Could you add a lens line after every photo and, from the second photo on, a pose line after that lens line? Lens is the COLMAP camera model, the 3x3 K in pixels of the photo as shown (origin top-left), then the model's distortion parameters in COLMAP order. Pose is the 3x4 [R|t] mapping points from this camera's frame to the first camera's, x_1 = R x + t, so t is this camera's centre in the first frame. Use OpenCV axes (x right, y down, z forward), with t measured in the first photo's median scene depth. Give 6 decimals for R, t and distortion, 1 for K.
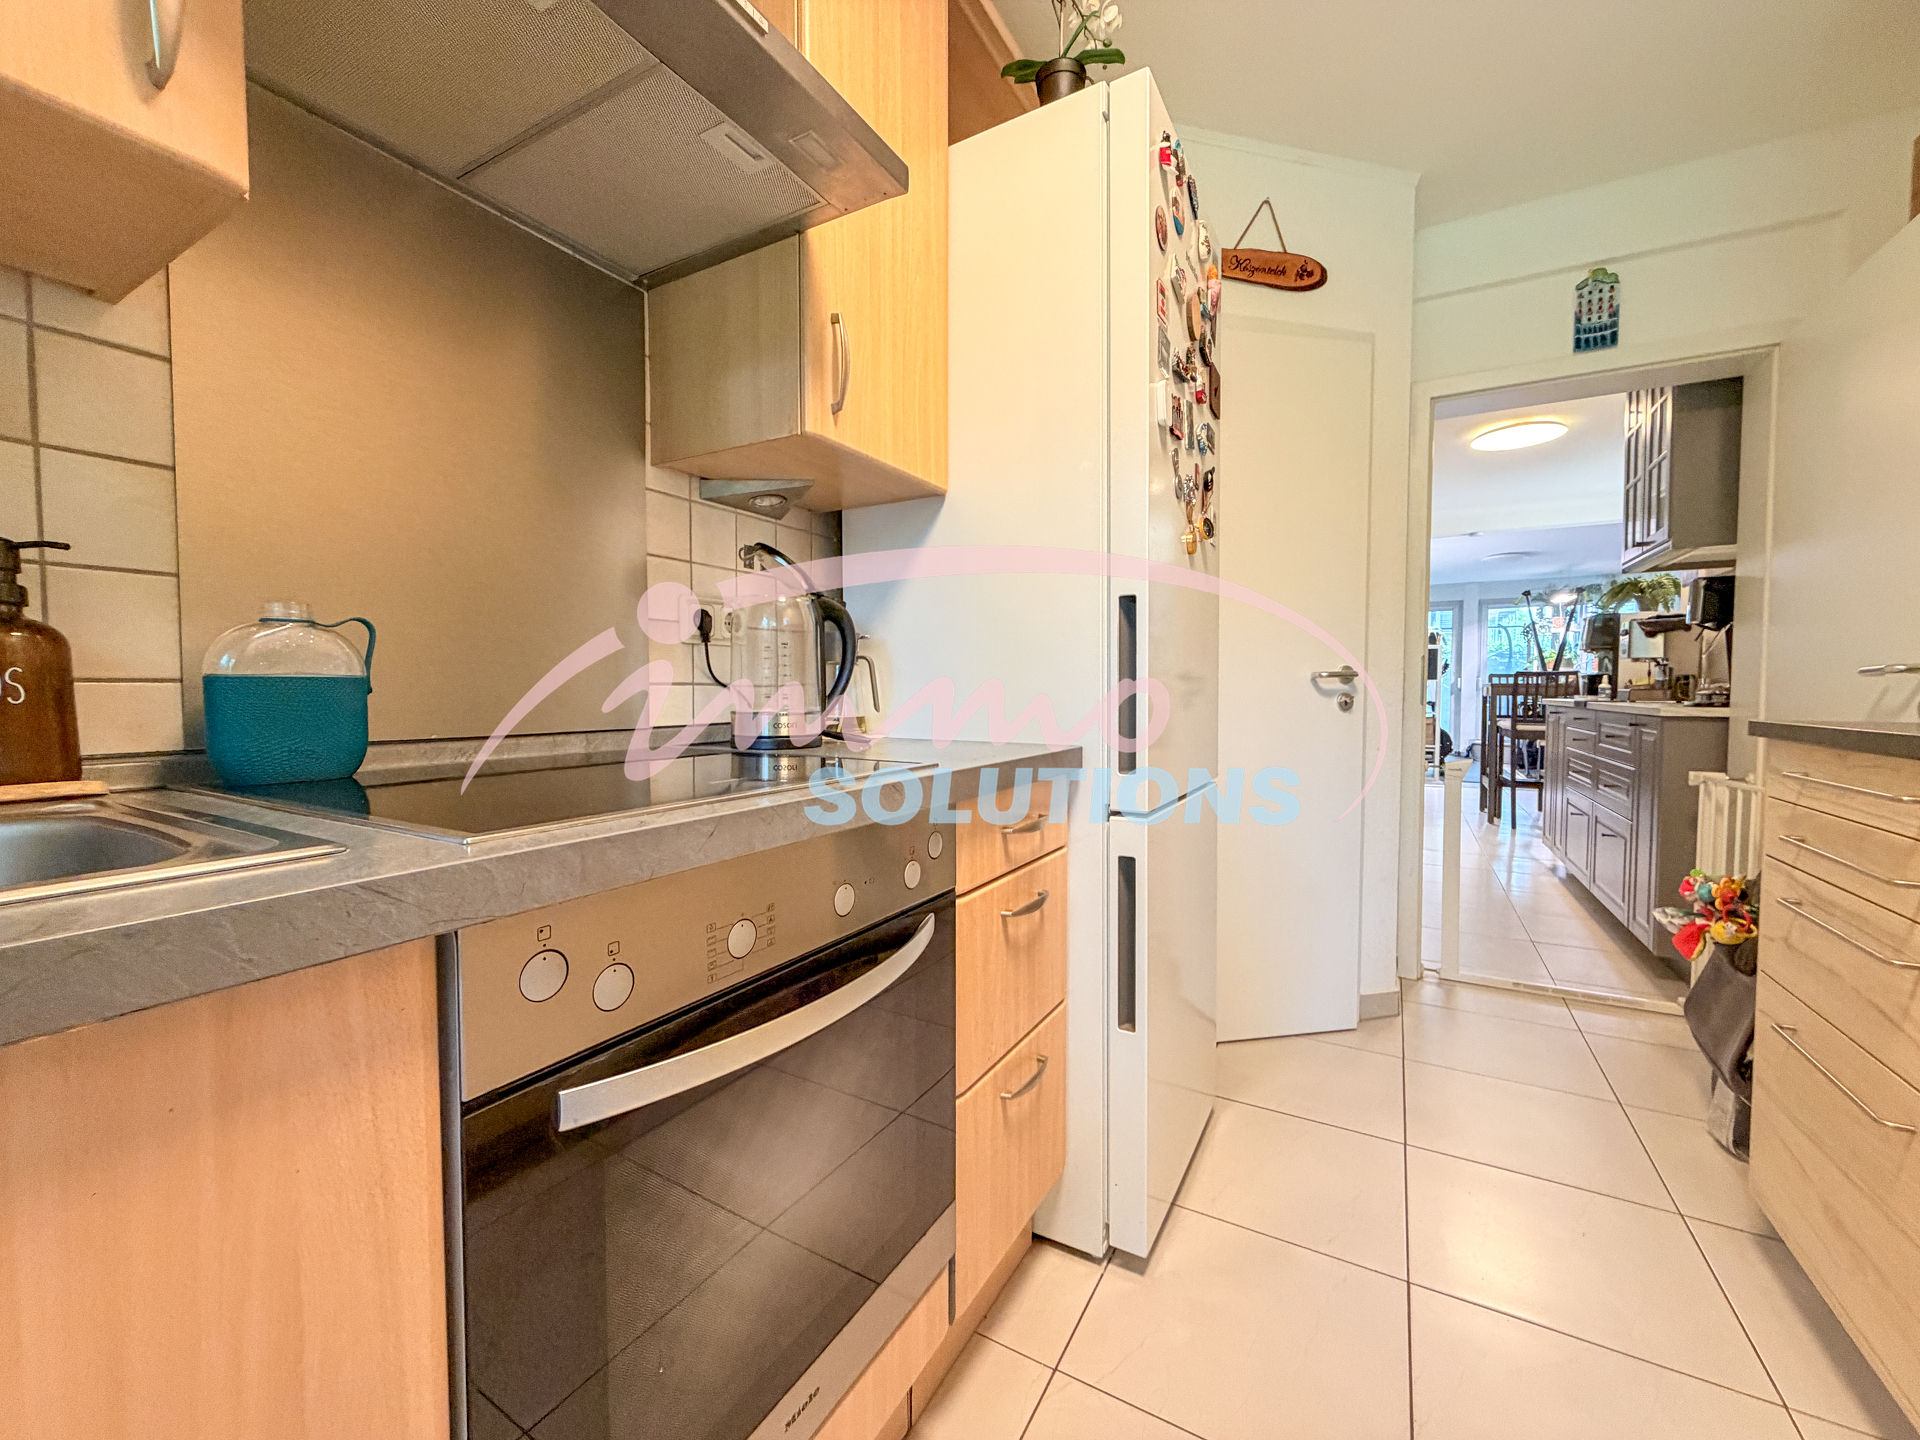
lens RADIAL K [[768.6, 0, 958.3], [0, 768.6, 720.2], [0, 0, 1]] dist [0.000608, 0.000336]
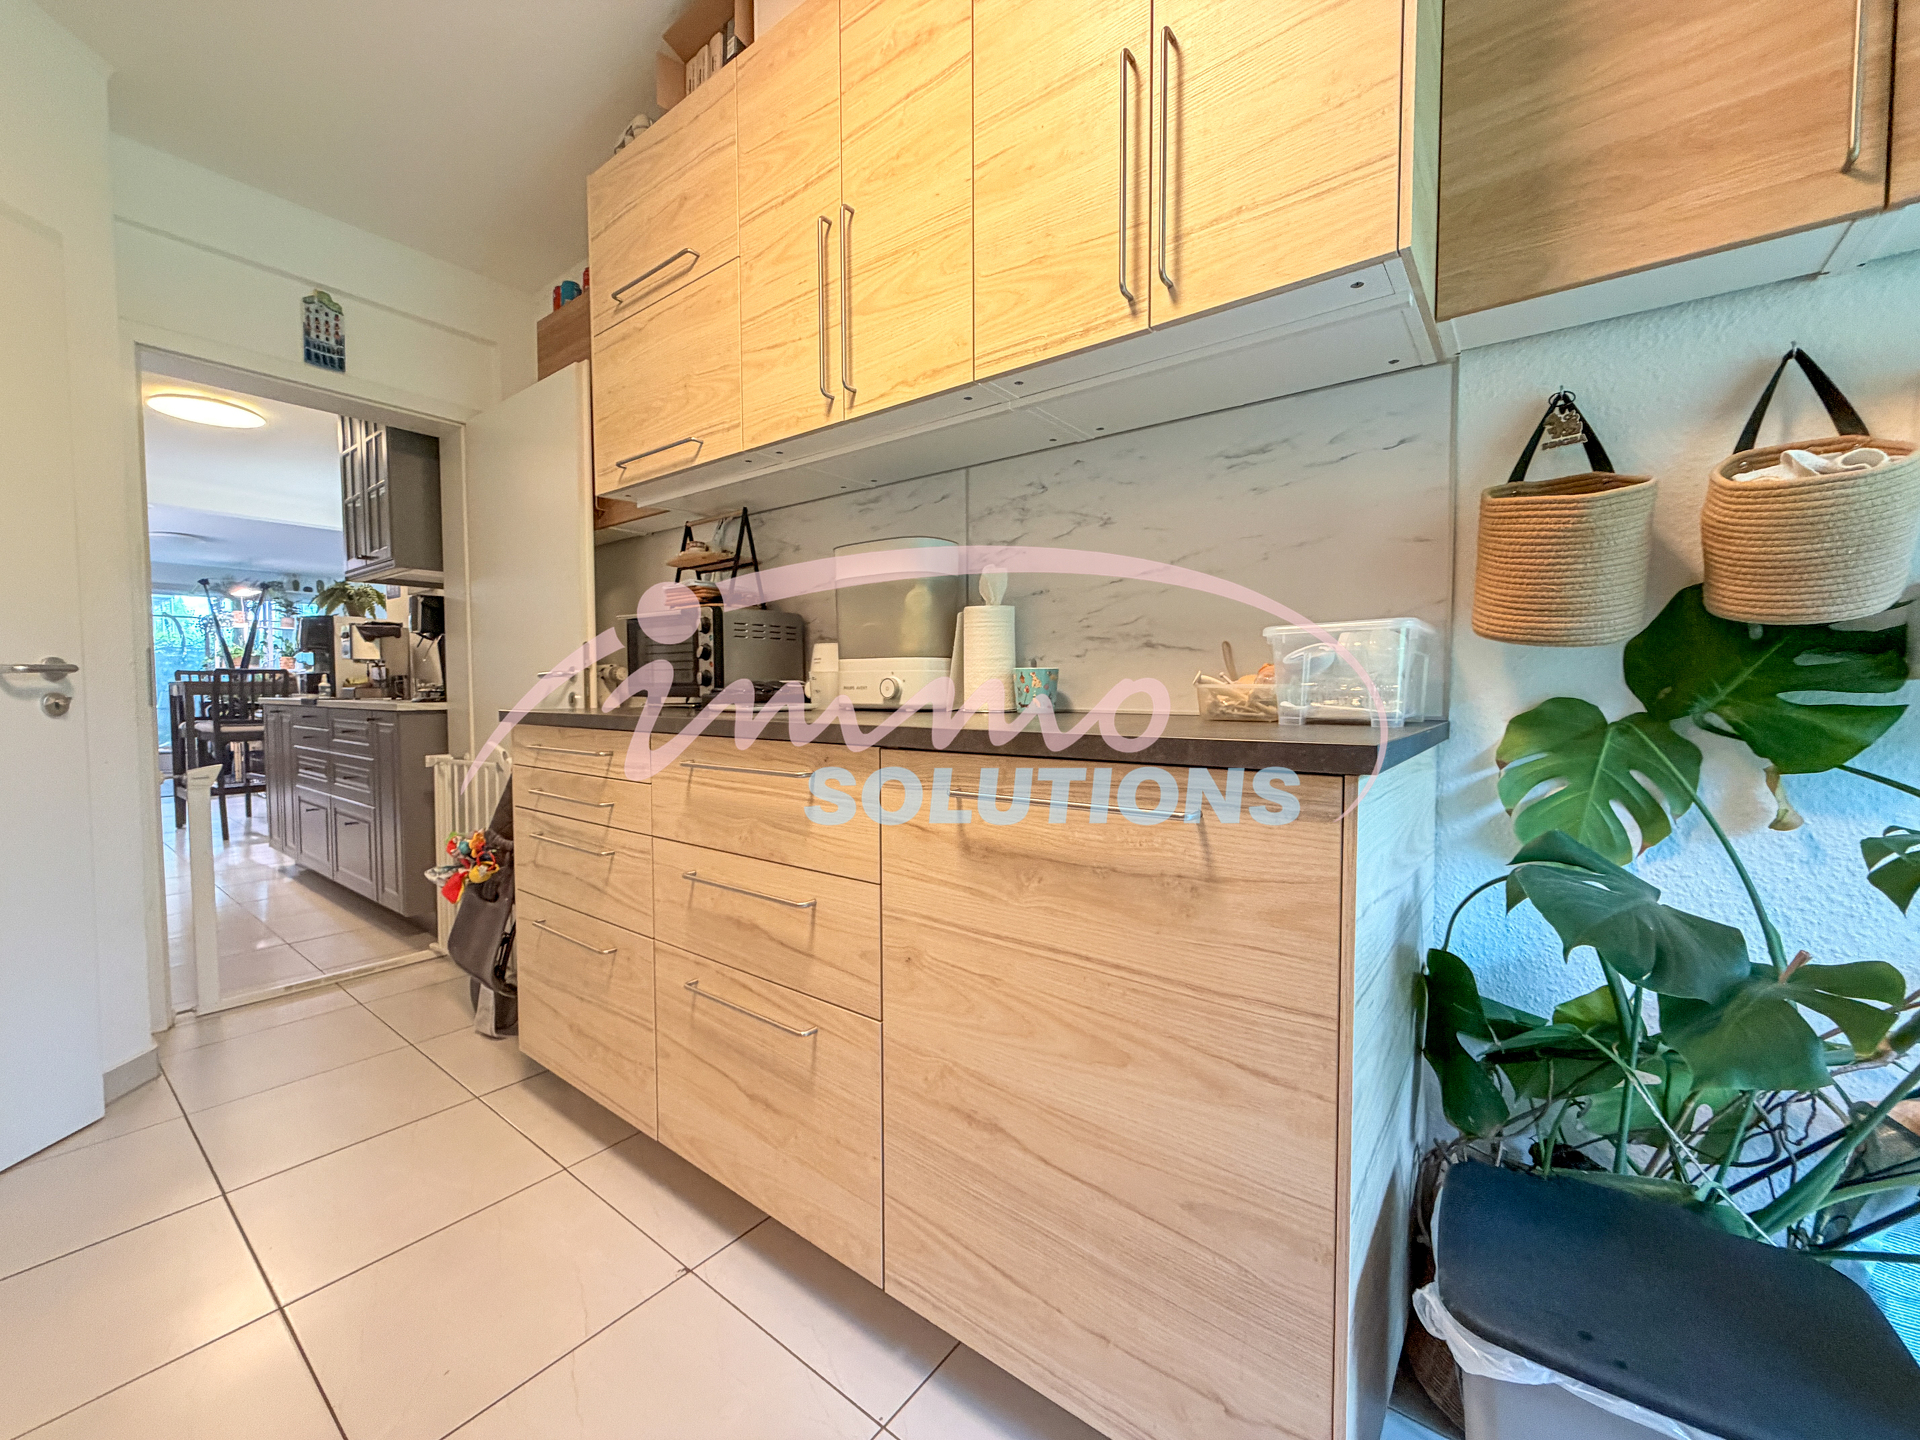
lens RADIAL K [[768.6, 0, 958.4], [0, 768.6, 720.3], [0, 0, 1]] dist [0.000608, 0.000336]
pose [[0.137271, -0.043633, 0.989572, -0.108026], [0.041856, 0.998392, 0.038216, 0.000087], [-0.989649, 0.036174, 0.138877, 0.004147]]
